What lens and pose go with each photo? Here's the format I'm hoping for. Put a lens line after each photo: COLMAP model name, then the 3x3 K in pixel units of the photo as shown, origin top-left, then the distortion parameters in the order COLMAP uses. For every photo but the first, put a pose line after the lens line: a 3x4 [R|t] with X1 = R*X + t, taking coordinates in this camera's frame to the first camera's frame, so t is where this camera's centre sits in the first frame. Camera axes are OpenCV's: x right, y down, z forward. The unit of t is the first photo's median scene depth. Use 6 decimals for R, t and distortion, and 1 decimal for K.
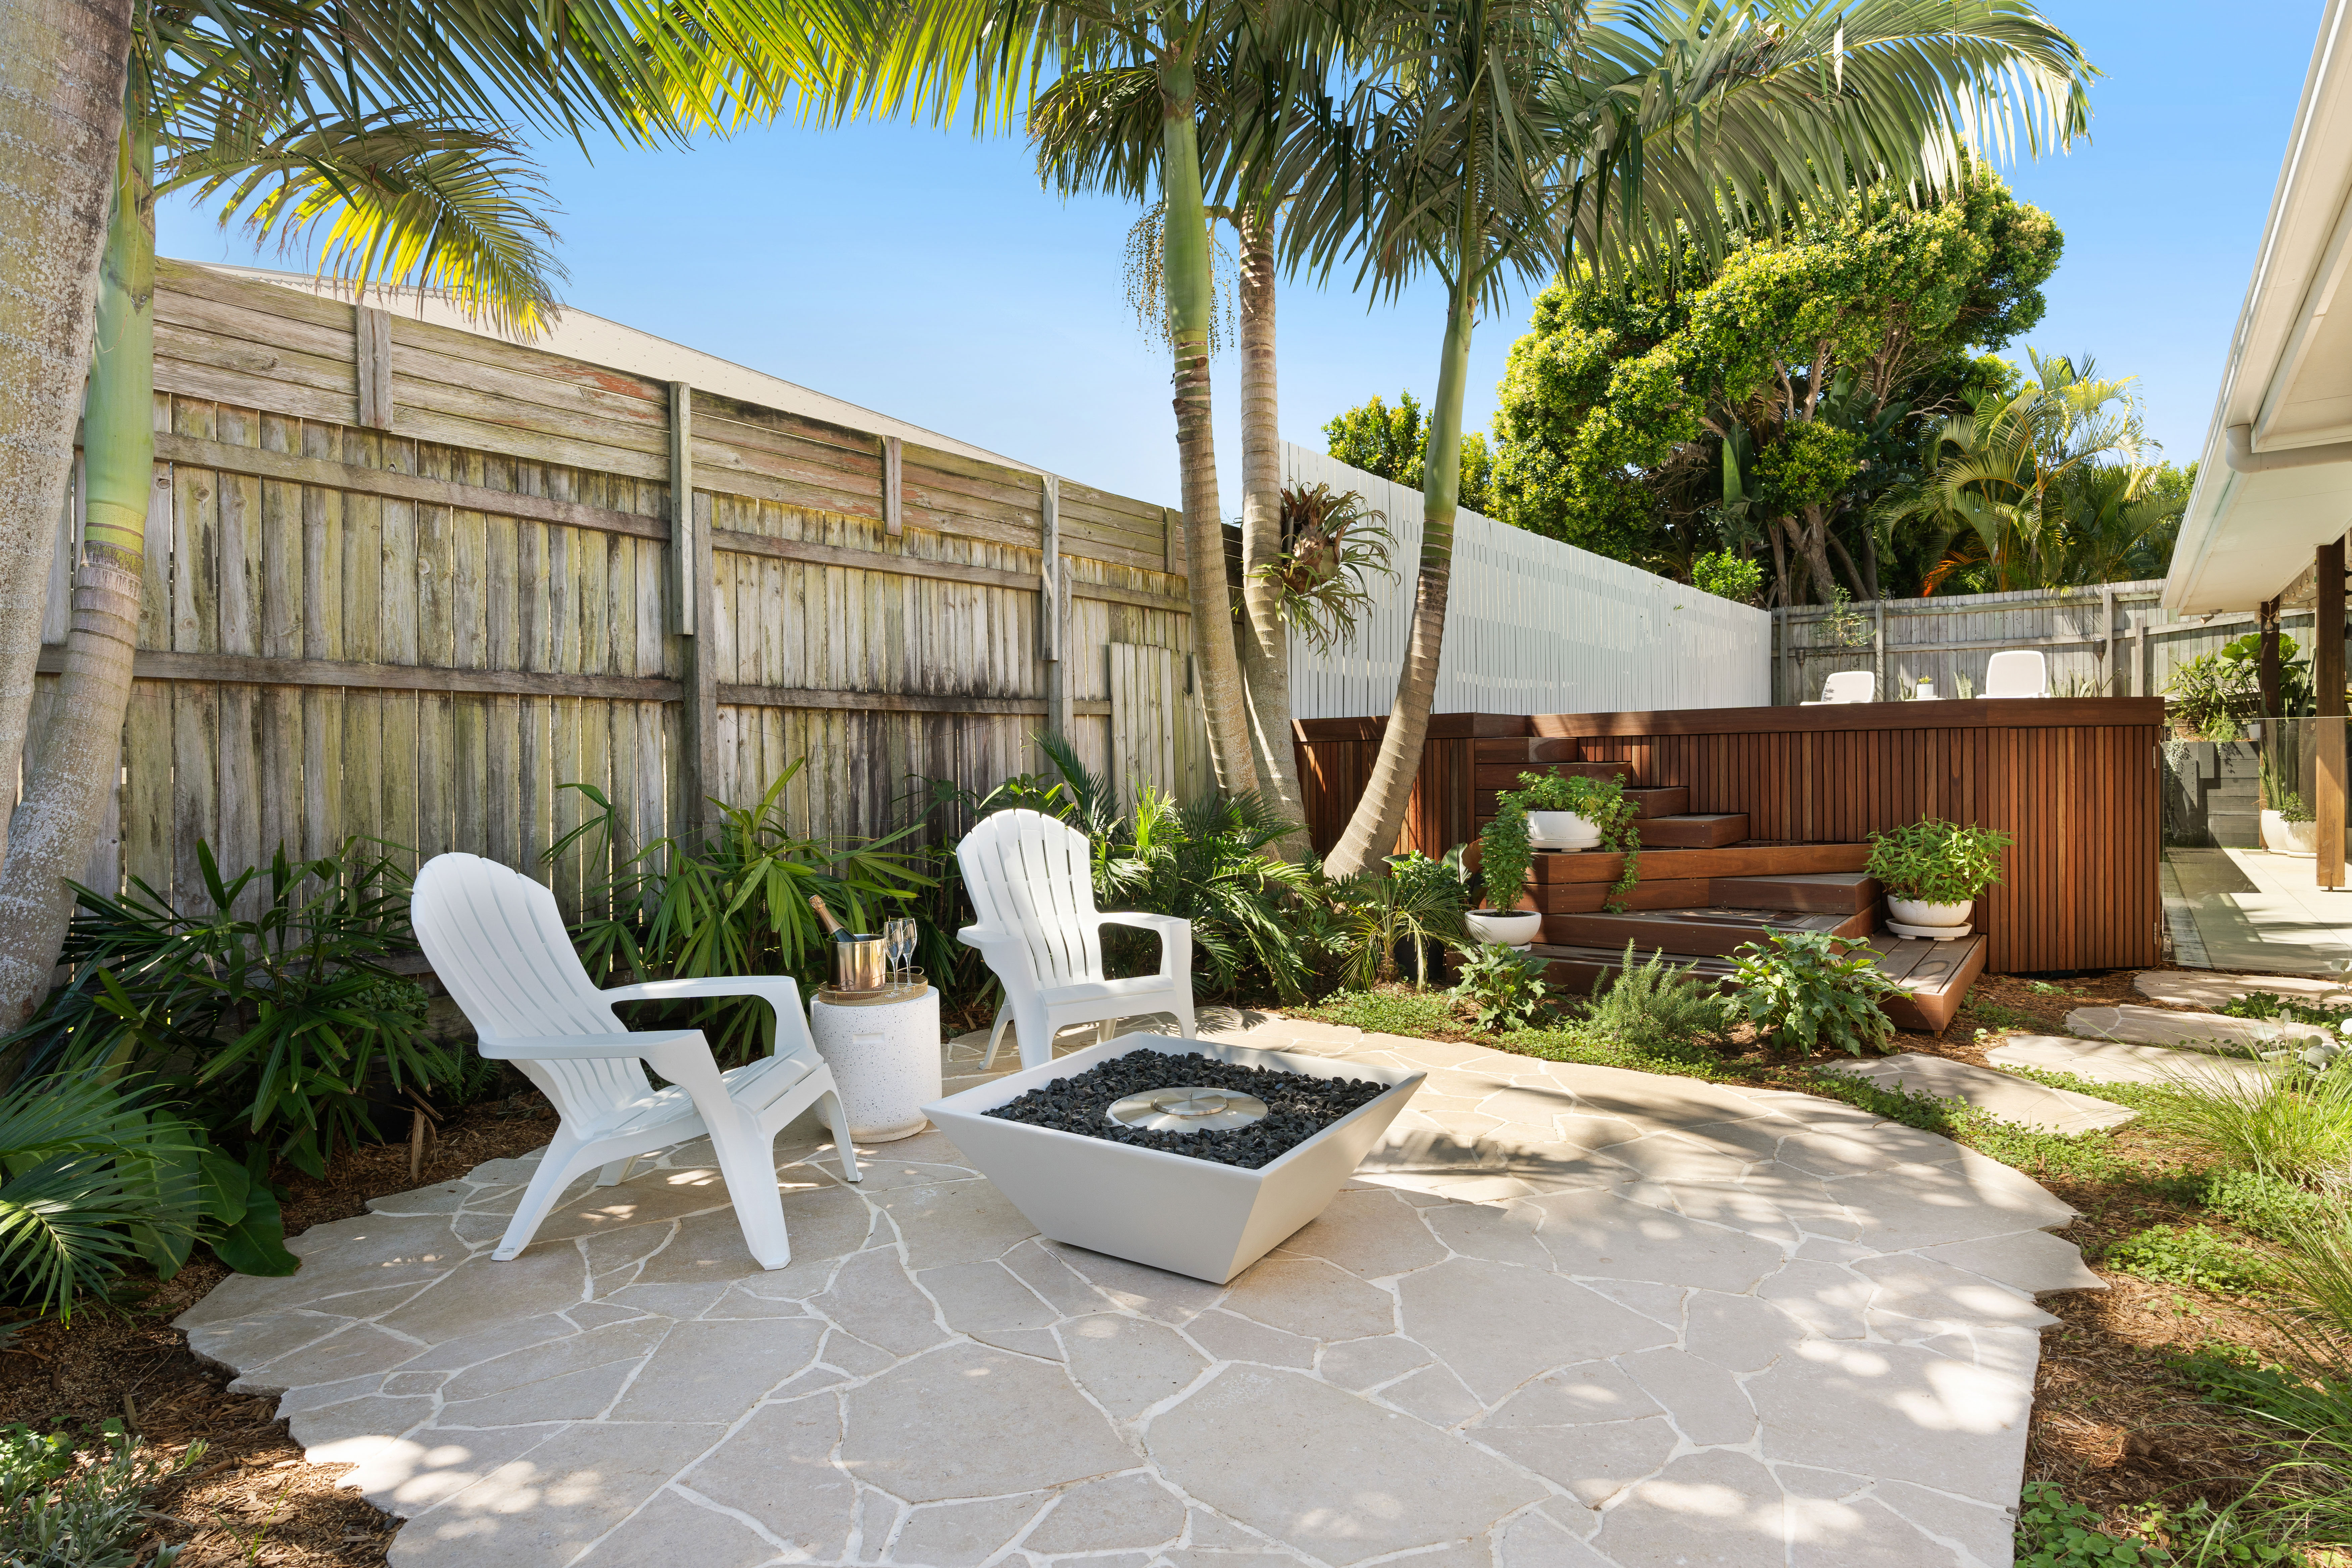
lens RADIAL K [[1230.1, 0, 1180.4], [0, 1230.1, 783.4], [0, 0, 1]] dist [-0.000772, -0.000831]
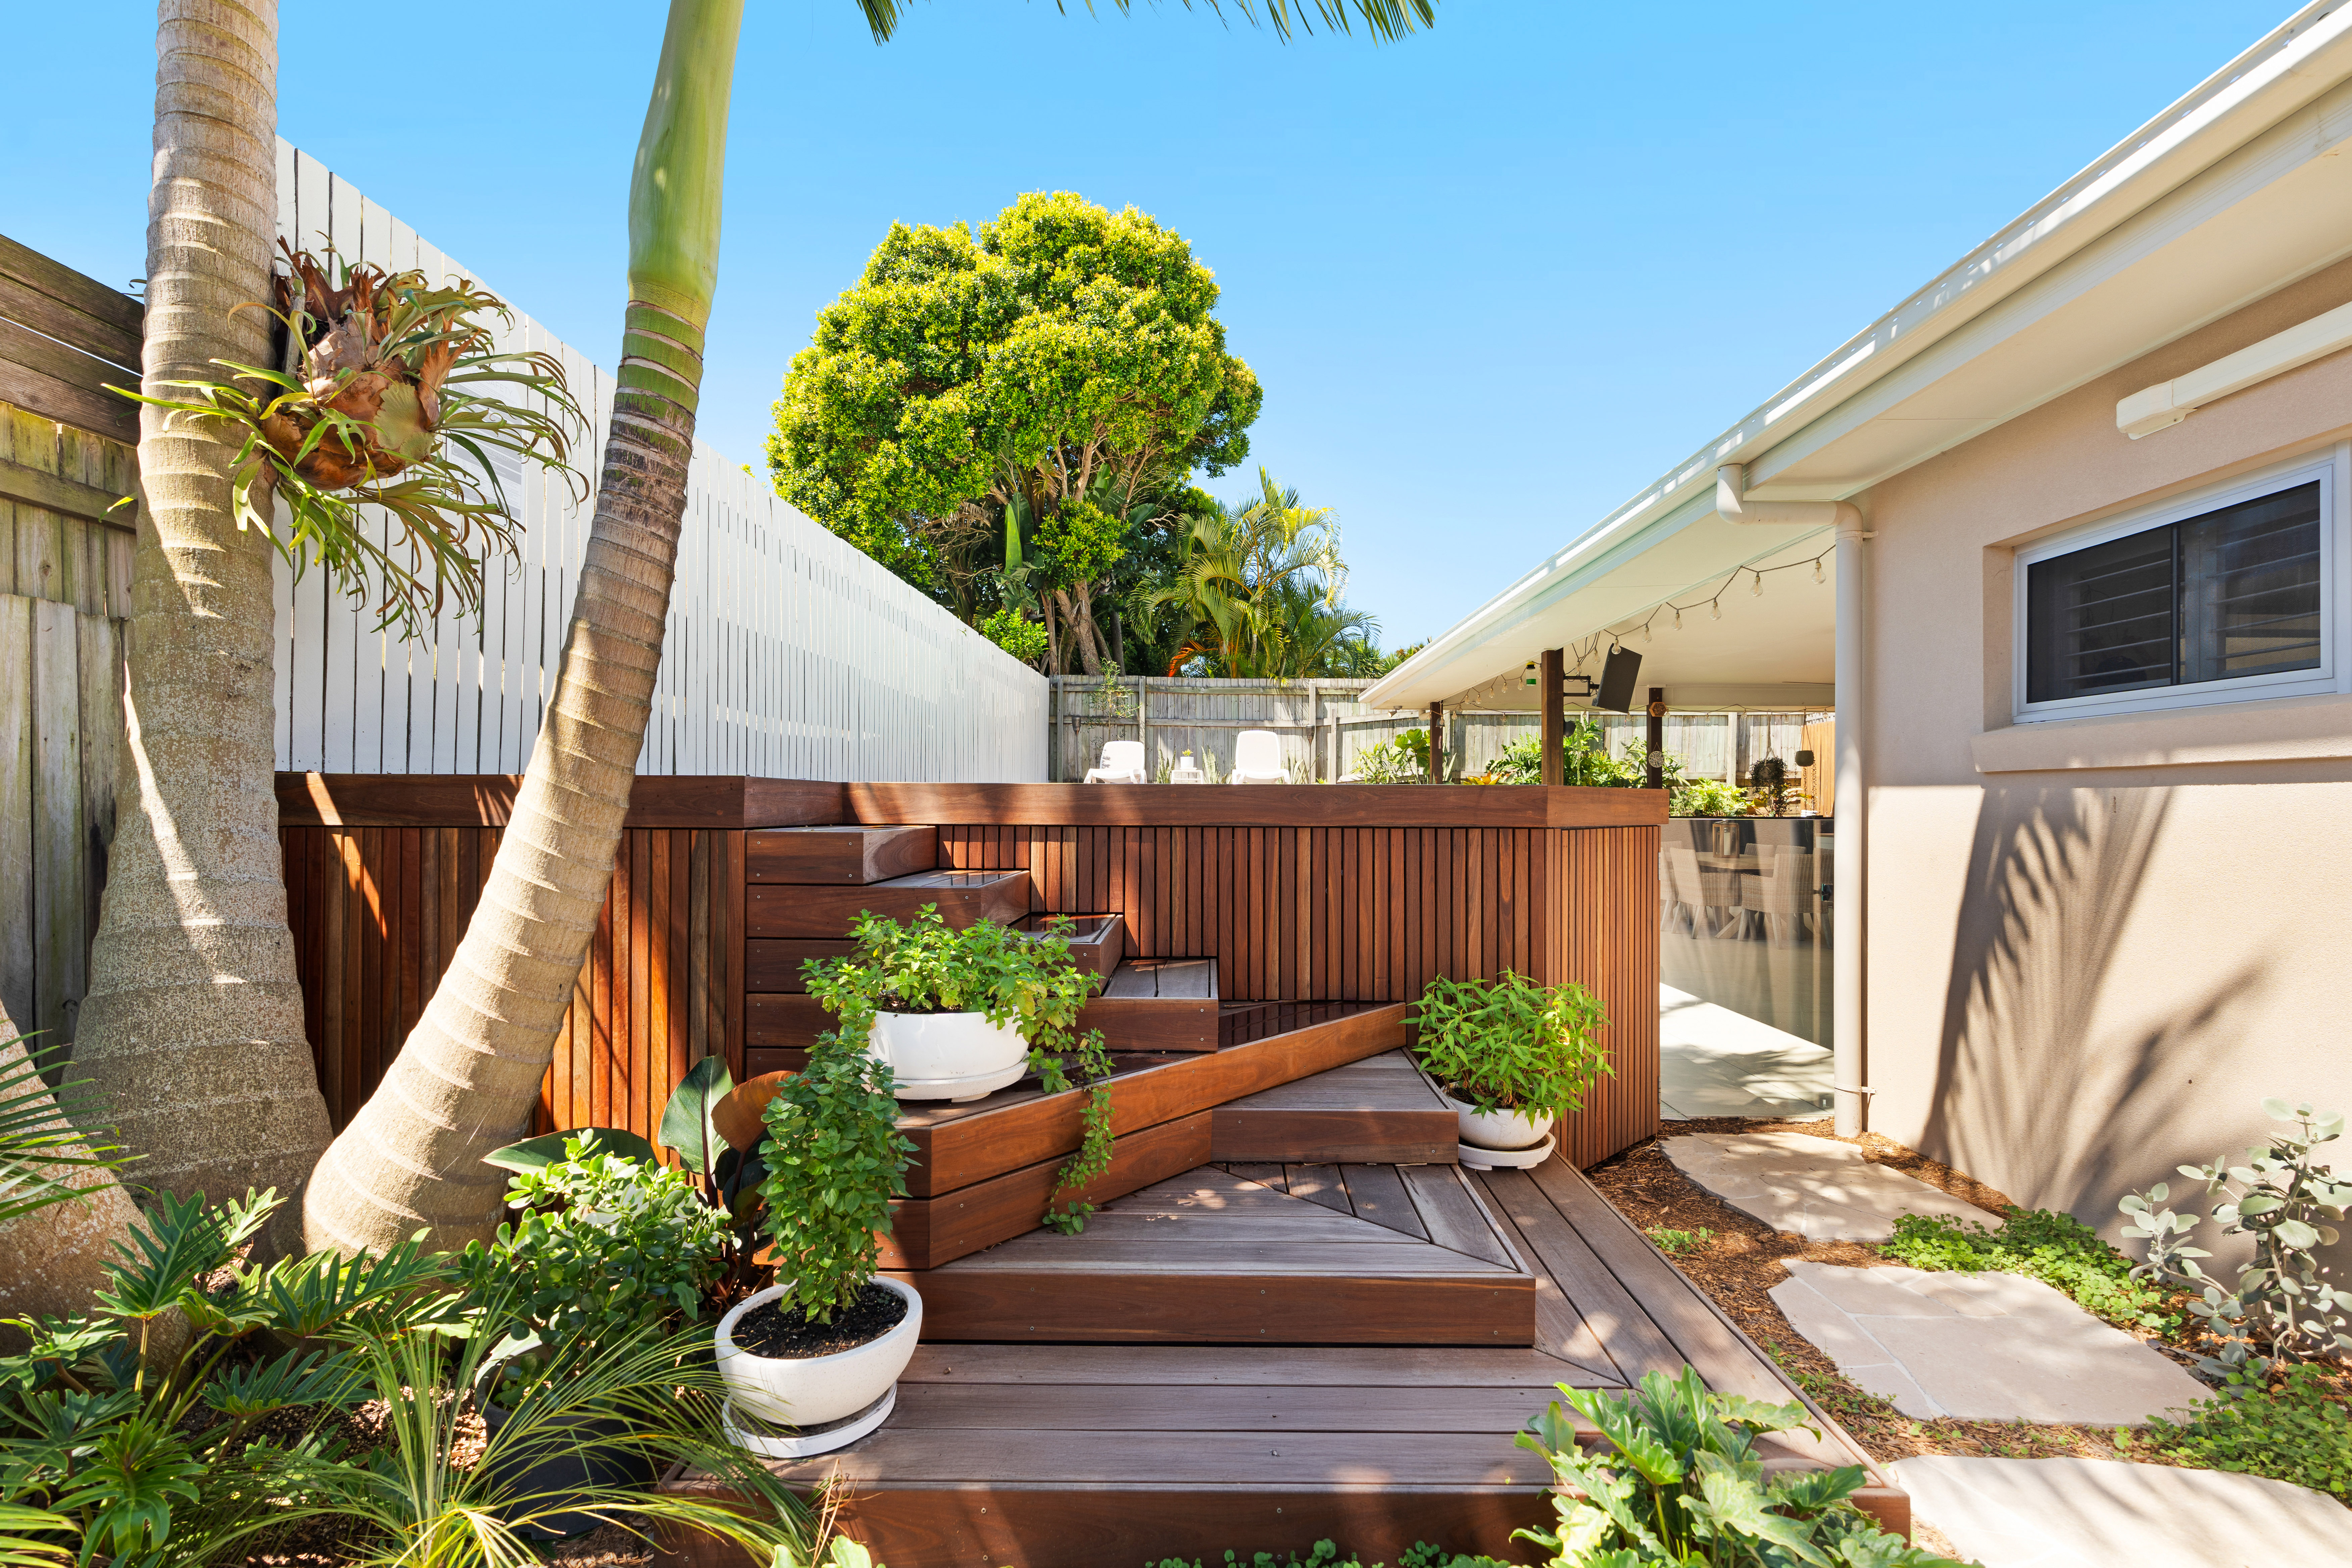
lens RADIAL K [[1065.9, 0, 1205.8], [0, 1065.9, 804.1], [0, 0, 1]] dist [-0.005095, 0.002017]
pose [[0.796776, 0.020634, 0.603922, 0.053510], [-0.007853, 0.999686, -0.023796, -0.015631], [-0.604224, 0.014217, 0.796688, 0.229510]]
